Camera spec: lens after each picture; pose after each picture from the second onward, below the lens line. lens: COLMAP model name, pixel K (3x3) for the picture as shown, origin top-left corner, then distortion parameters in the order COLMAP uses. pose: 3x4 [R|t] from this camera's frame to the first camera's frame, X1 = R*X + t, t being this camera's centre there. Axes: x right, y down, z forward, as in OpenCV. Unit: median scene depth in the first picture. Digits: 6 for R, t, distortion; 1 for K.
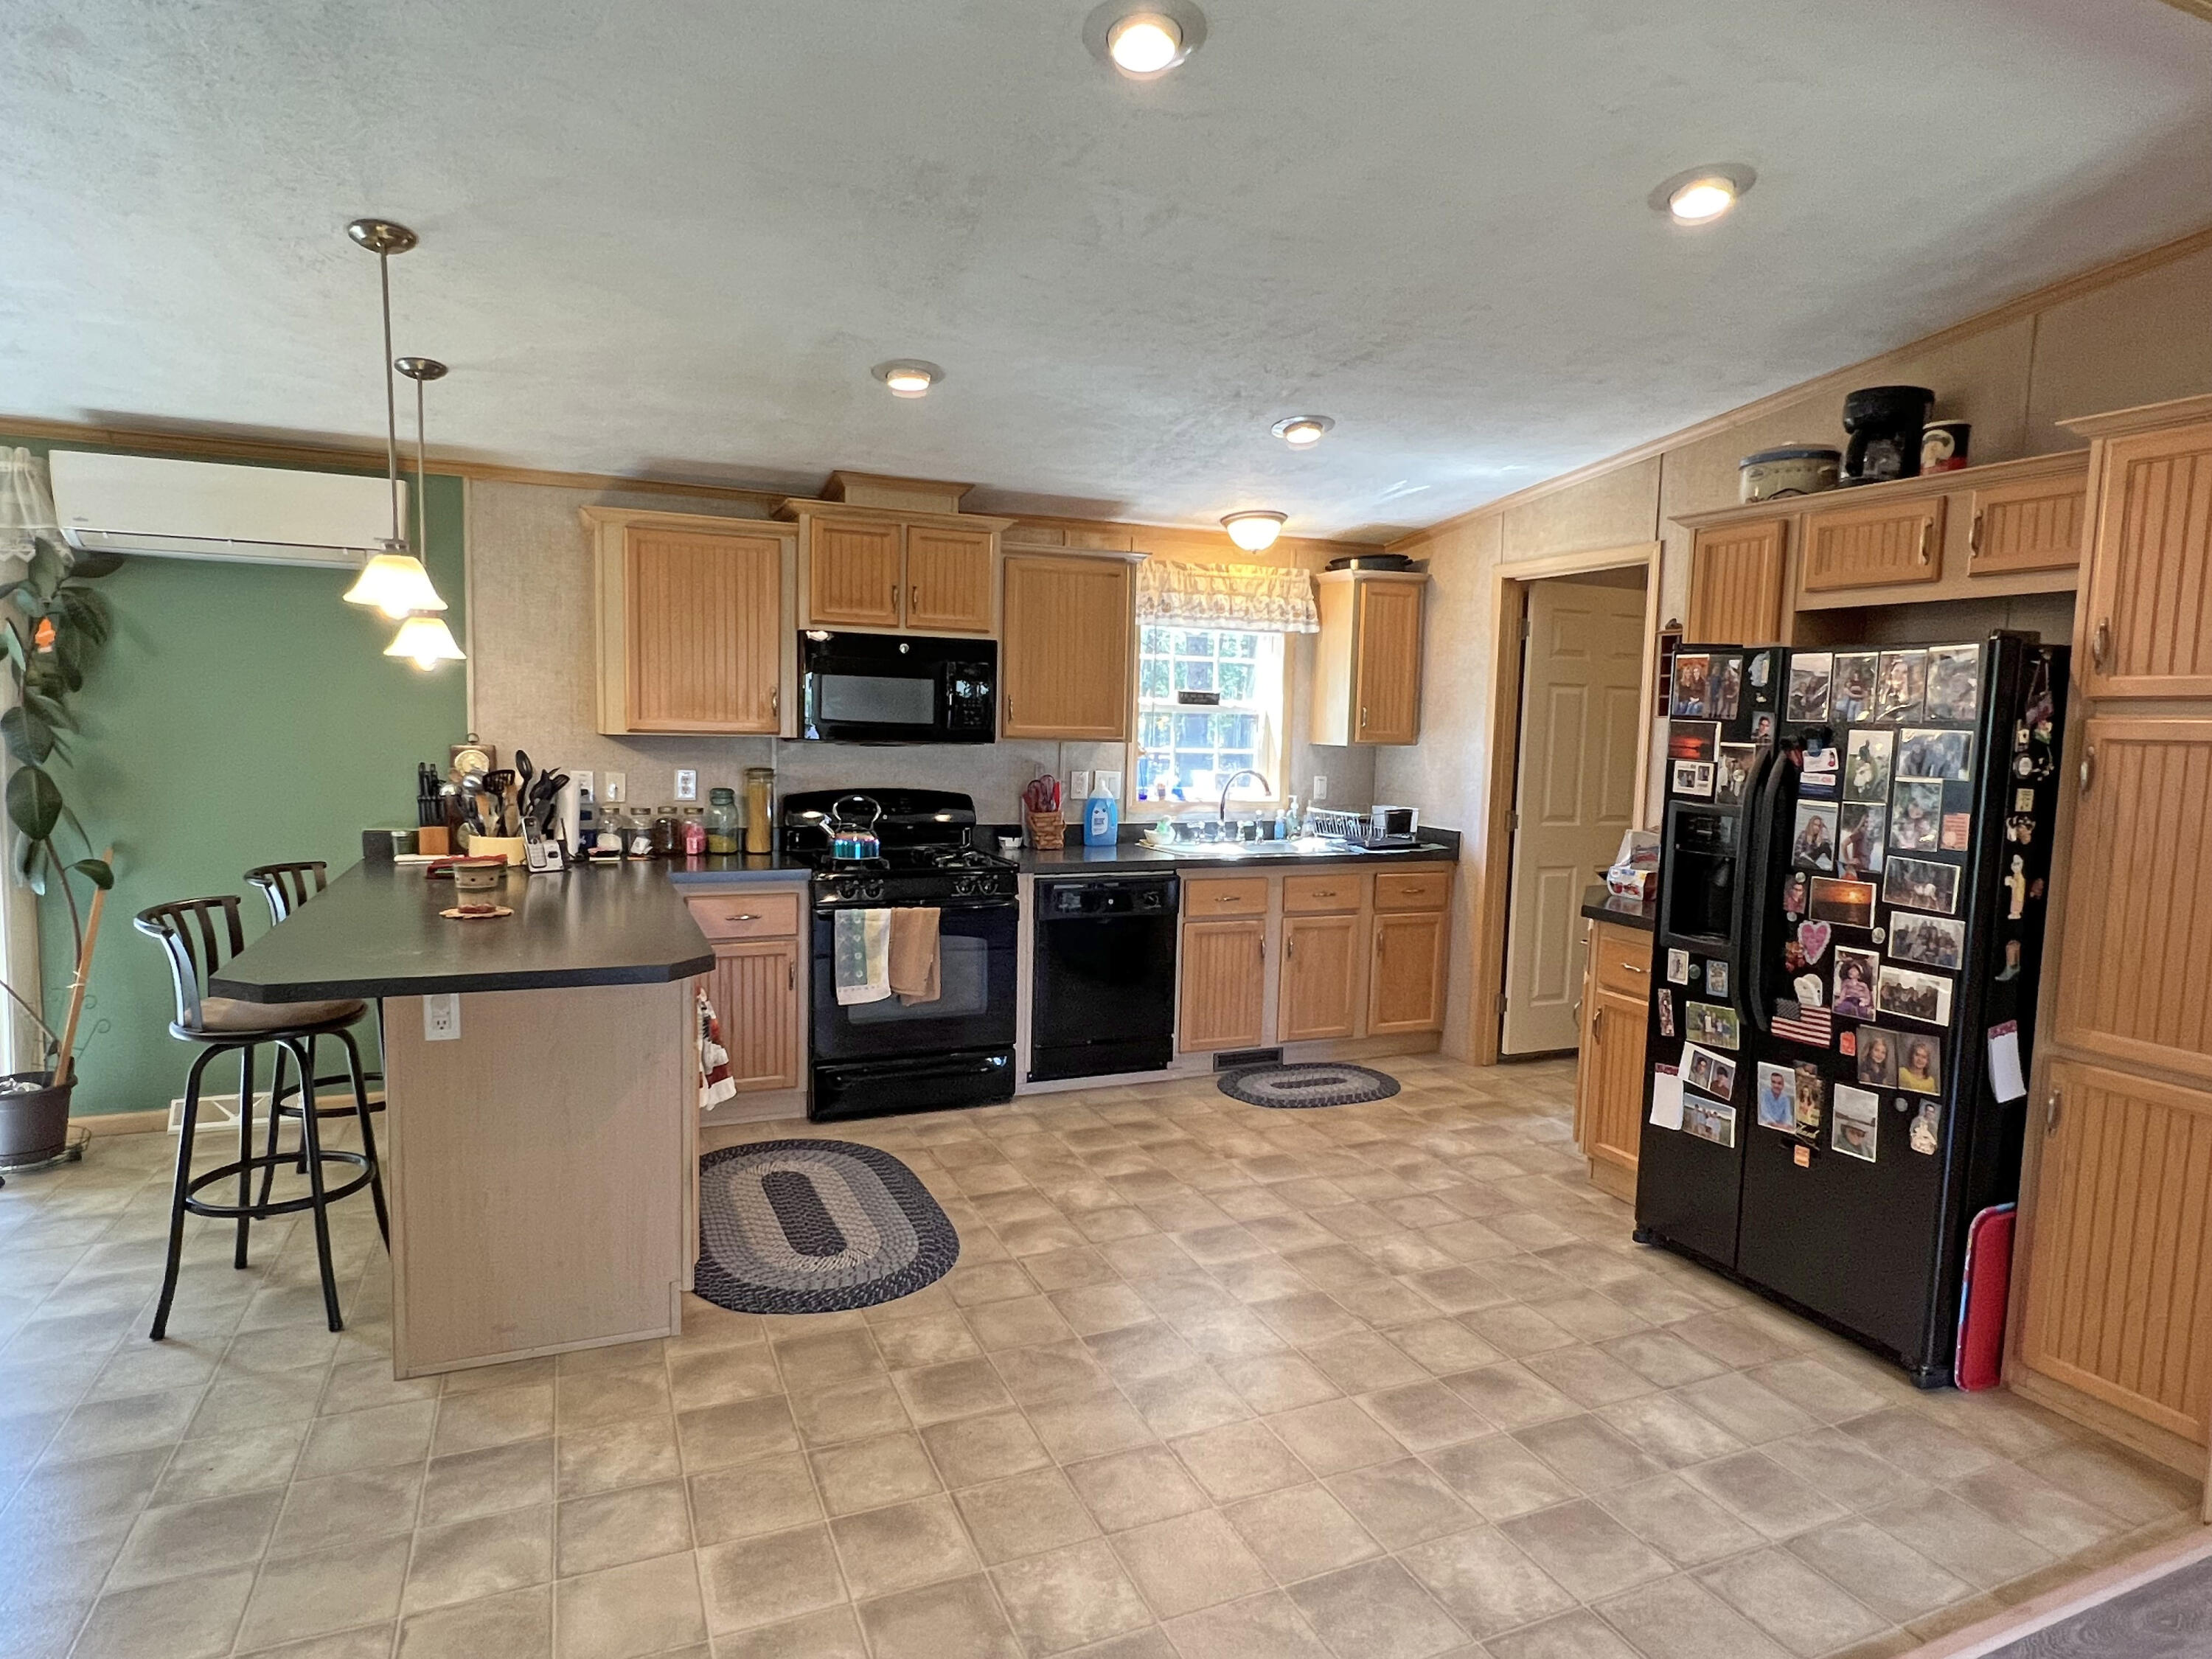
lens RADIAL K [[1251.0, 0, 1106.2], [0, 1251.0, 829.4], [0, 0, 1]] dist [-0.005401, -0.001566]
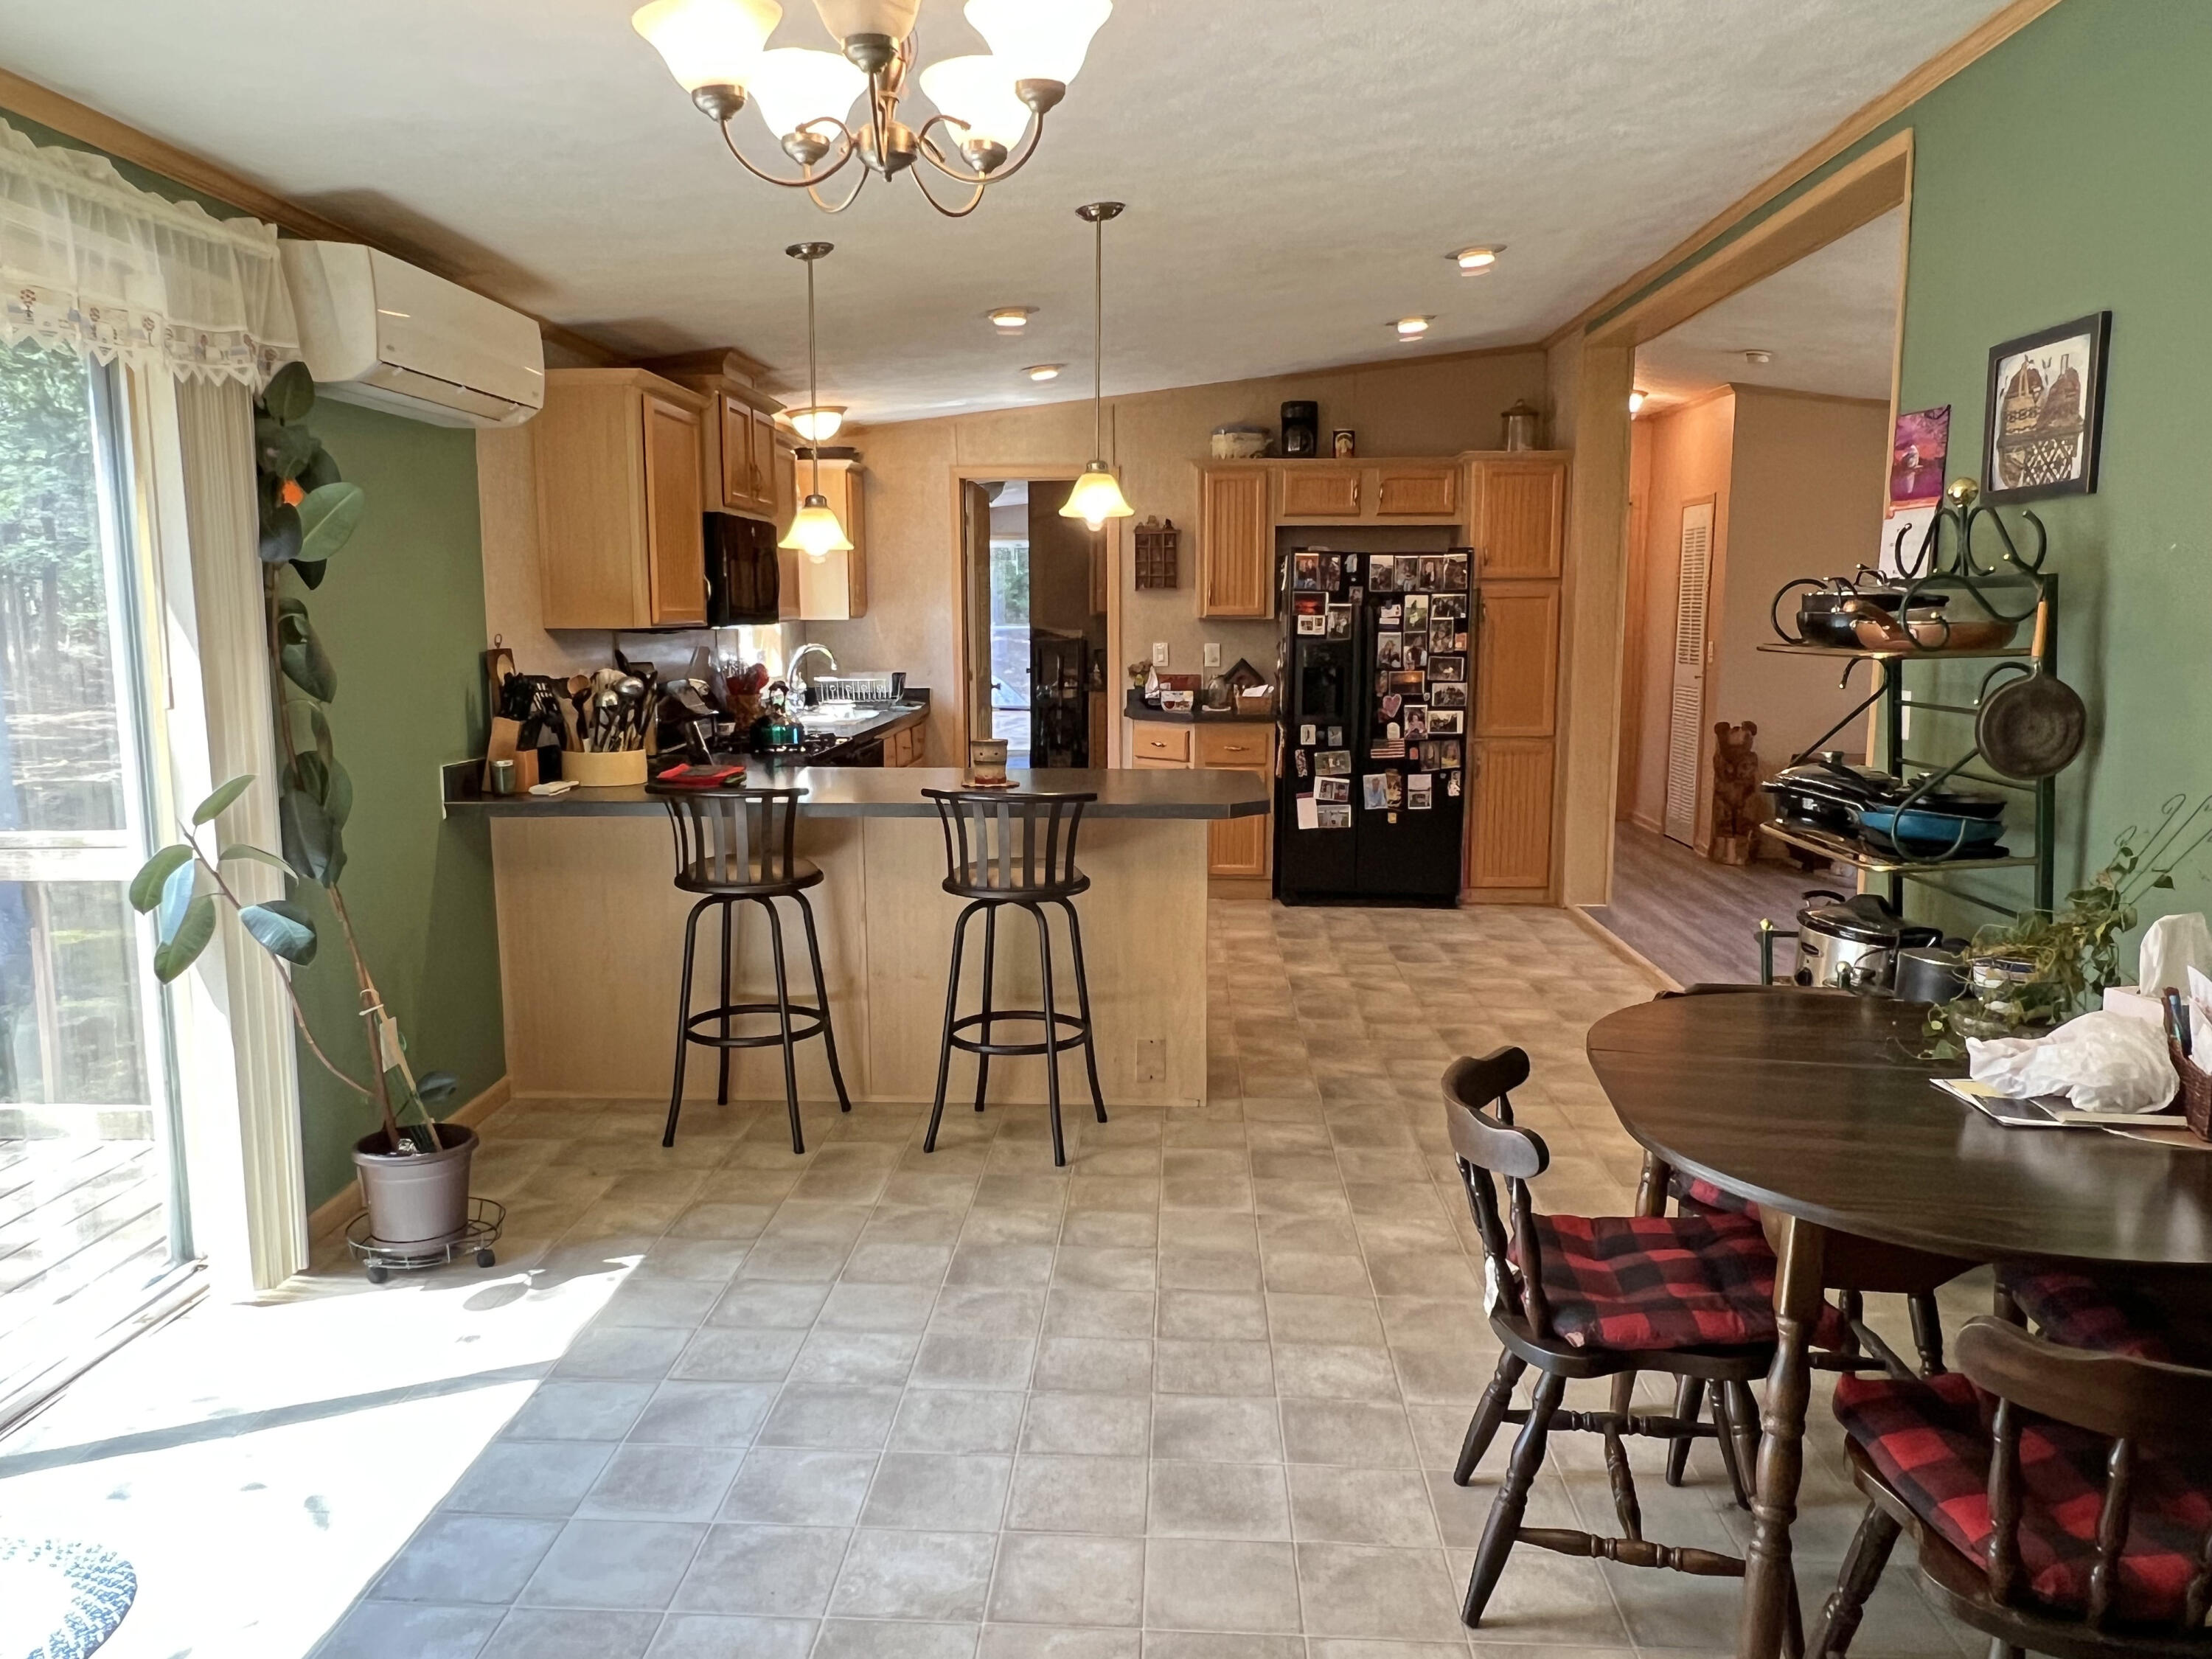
lens RADIAL K [[1611.2, 0, 1100.3], [0, 1611.2, 830.9], [0, 0, 1]] dist [-0.002066, -0.000272]
pose [[0.449177, -0.152137, 0.880394, -1.866786], [0.095144, 0.987937, 0.122178, -0.066301], [-0.888362, 0.028885, 0.458234, 0.263665]]
